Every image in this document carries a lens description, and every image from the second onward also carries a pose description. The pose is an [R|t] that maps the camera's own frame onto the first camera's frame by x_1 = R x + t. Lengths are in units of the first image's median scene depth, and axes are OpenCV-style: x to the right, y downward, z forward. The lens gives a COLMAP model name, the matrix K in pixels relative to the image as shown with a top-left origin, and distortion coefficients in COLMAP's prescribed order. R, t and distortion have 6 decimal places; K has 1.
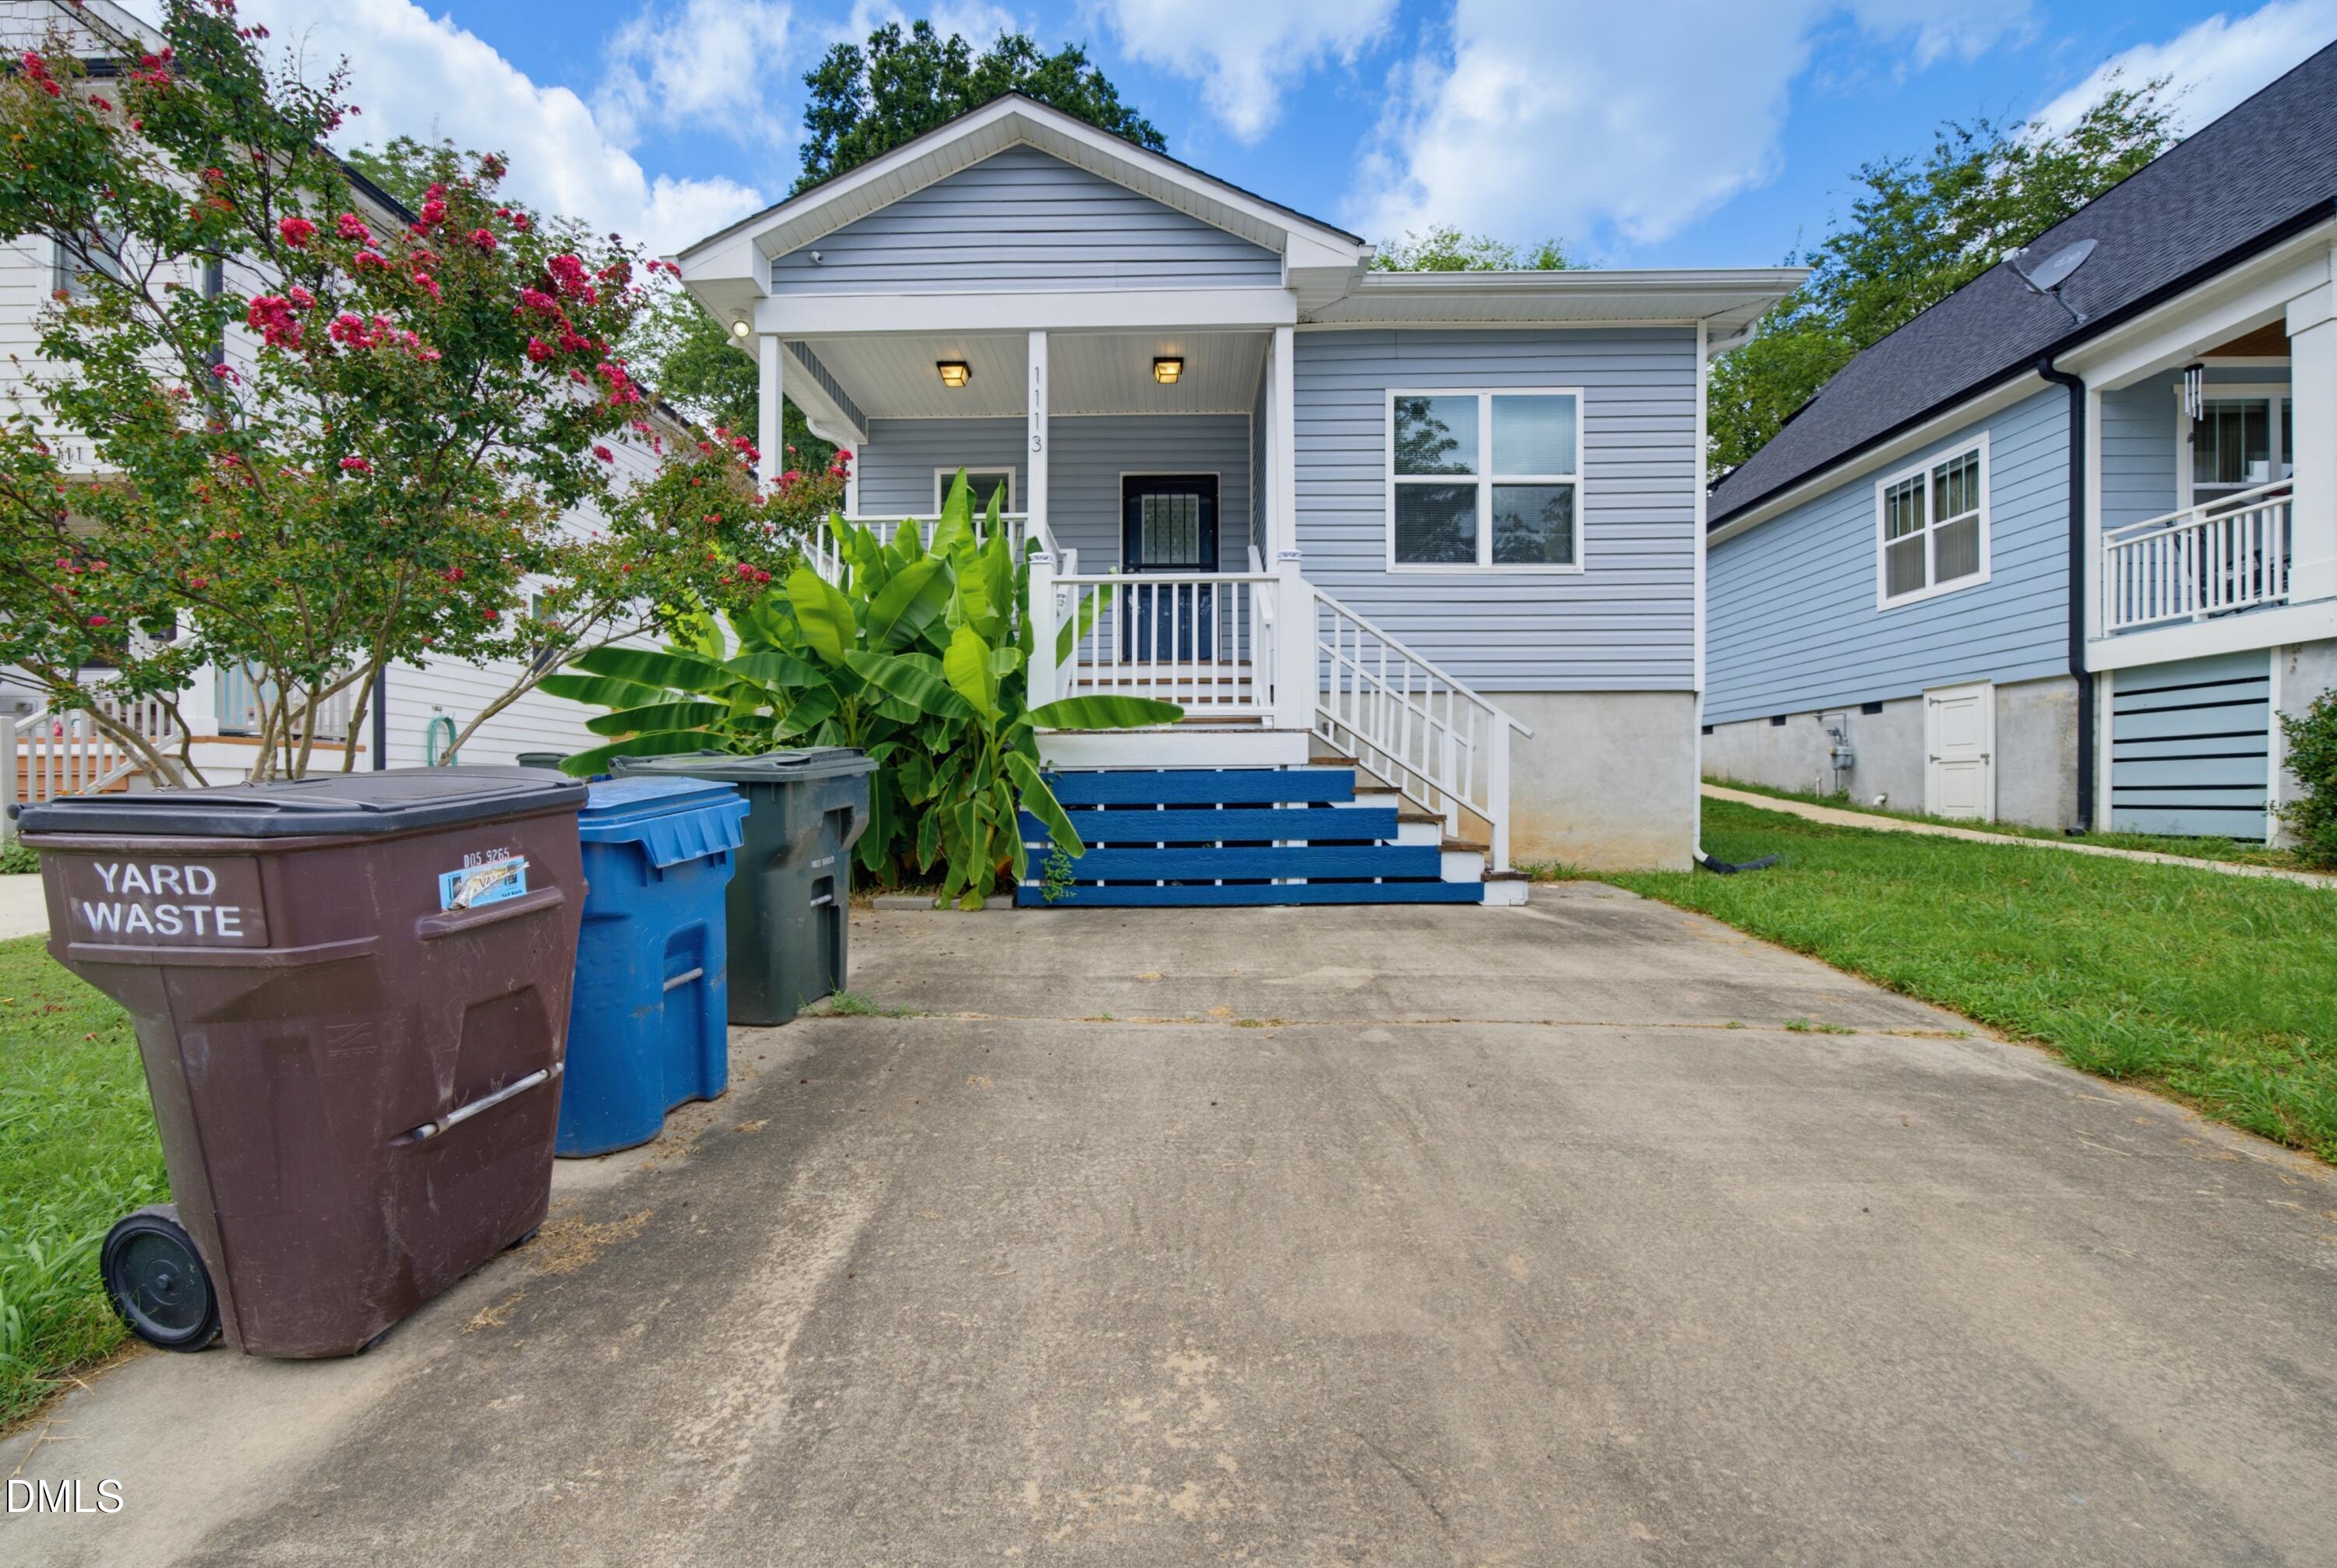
lens RADIAL K [[1006.0, 0, 1171.1], [0, 1006.0, 796.0], [0, 0, 1]] dist [0.001469, 0.000289]
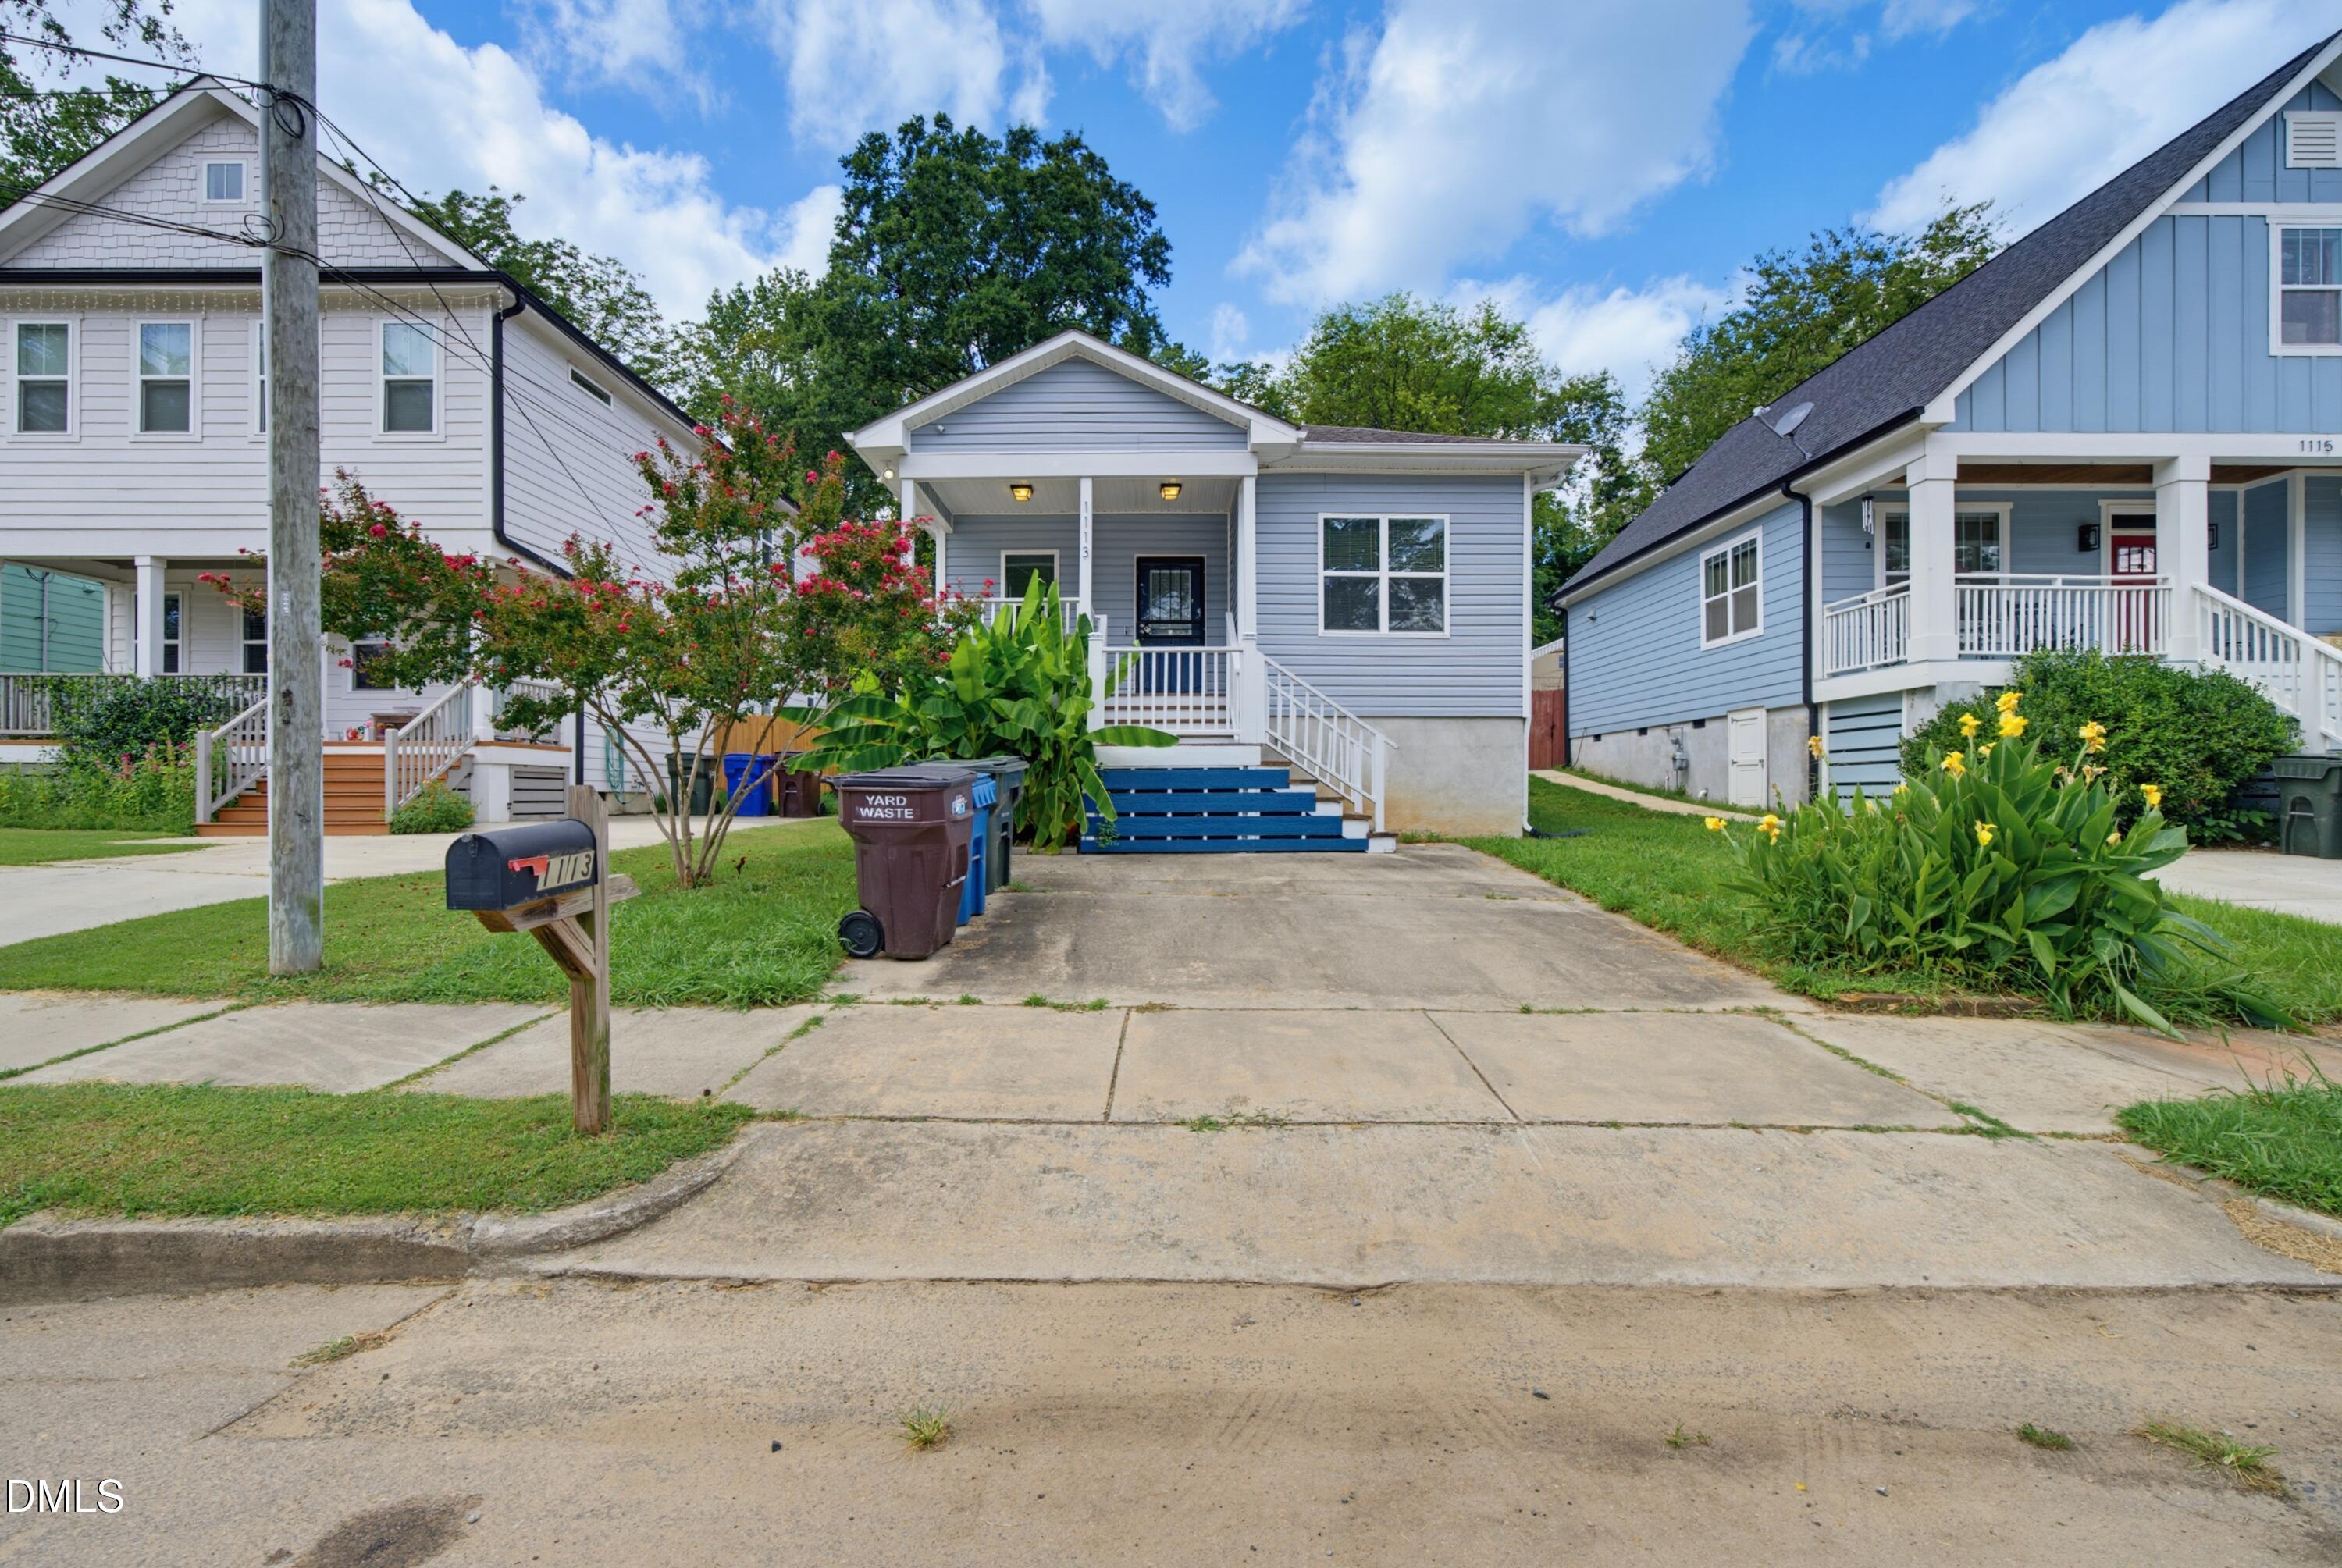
lens RADIAL K [[1008.1, 0, 1127.9], [0, 1008.1, 788.7], [0, 0, 1]] dist [0.001469, 0.000289]
pose [[0.999689, 0.004398, -0.024533, -0.029960], [-0.004540, 0.999973, -0.005721, 0.013137], [0.024507, 0.005831, 0.999683, -0.502069]]
